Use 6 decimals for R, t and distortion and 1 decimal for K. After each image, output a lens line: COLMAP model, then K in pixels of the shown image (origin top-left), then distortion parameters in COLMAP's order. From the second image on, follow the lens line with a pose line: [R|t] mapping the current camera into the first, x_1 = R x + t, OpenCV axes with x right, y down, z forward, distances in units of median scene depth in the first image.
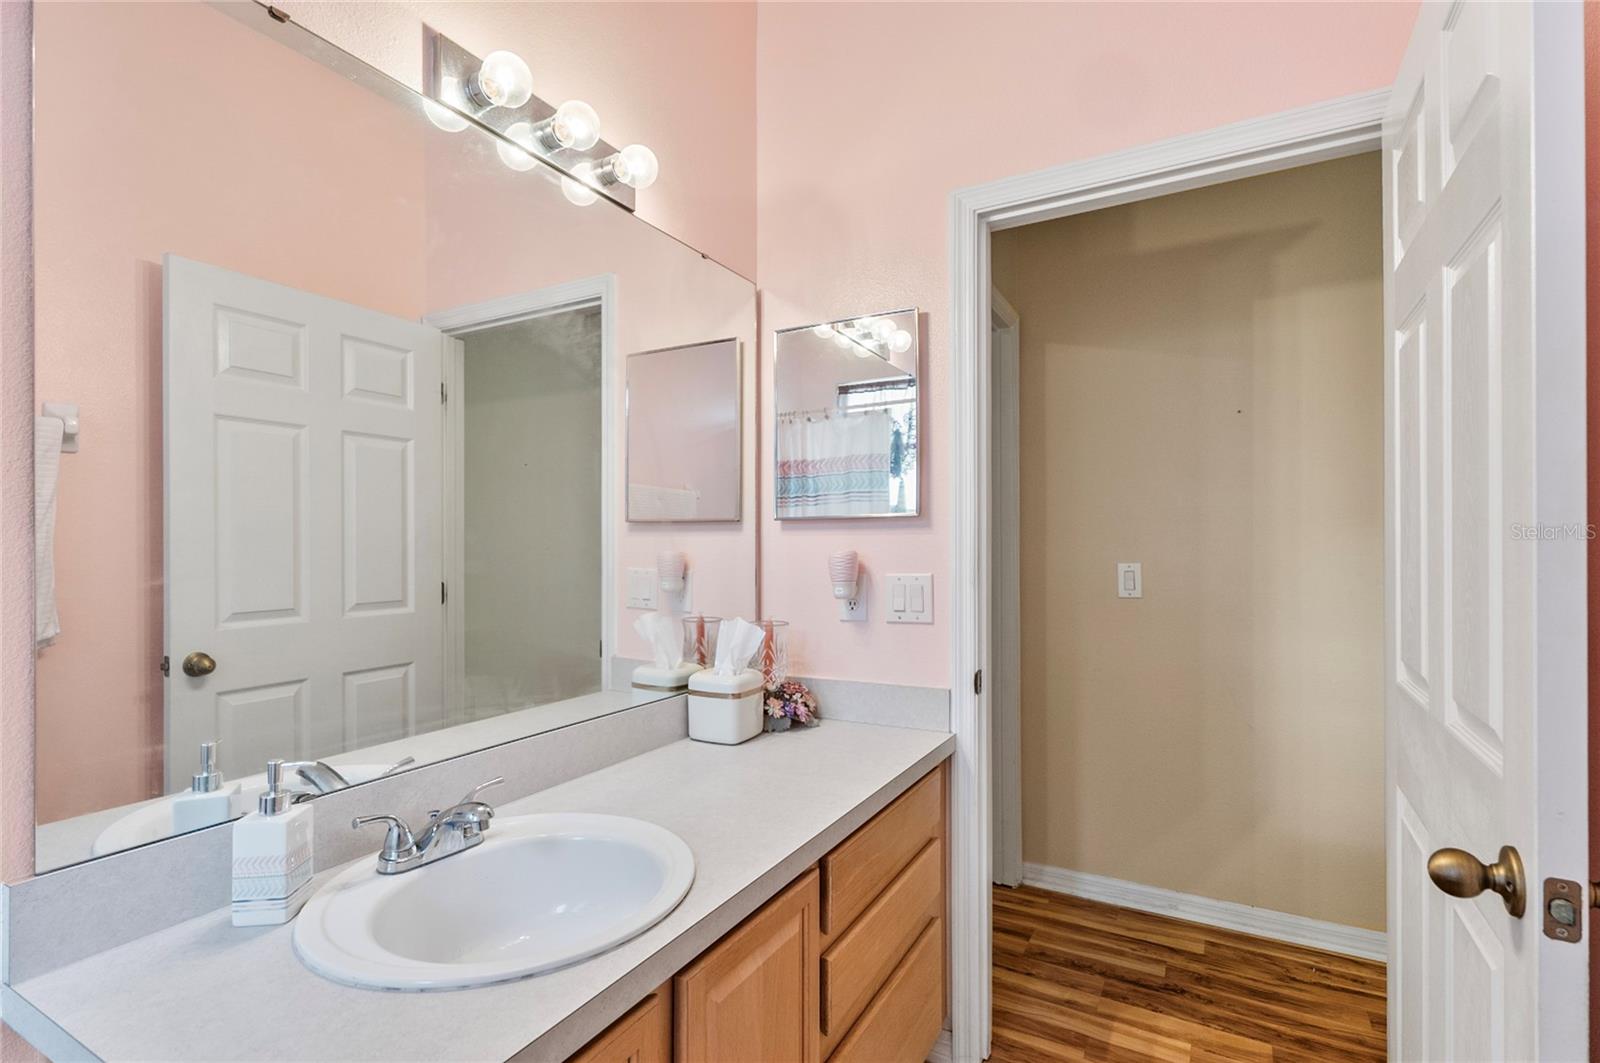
lens RADIAL K [[743.8, 0, 801.1], [0, 743.8, 538.3], [0, 0, 1]] dist [0.003254, -0.001575]
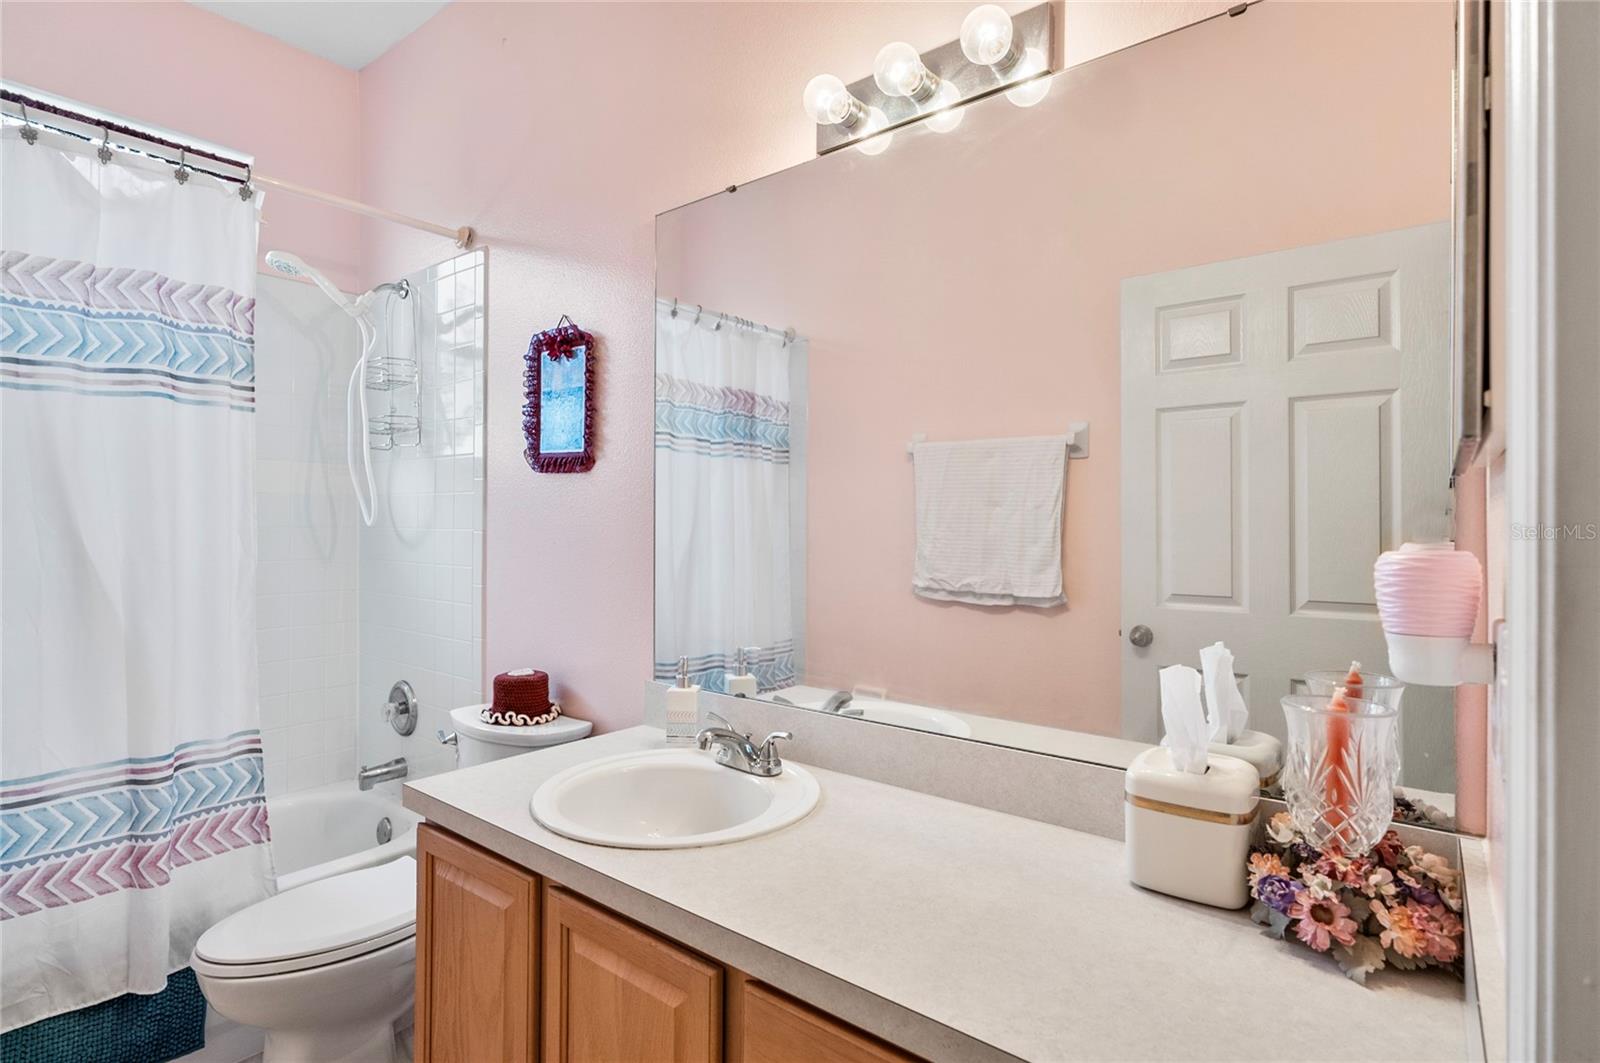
lens RADIAL K [[819.5, 0, 799.1], [0, 819.5, 523.8], [0, 0, 1]] dist [-0.001288, -0.000067]
pose [[-0.171344, 0.006701, -0.985189, 0.482698], [0.006050, 0.999965, 0.005750, -0.009041], [0.985193, -0.004975, -0.171378, 0.693339]]
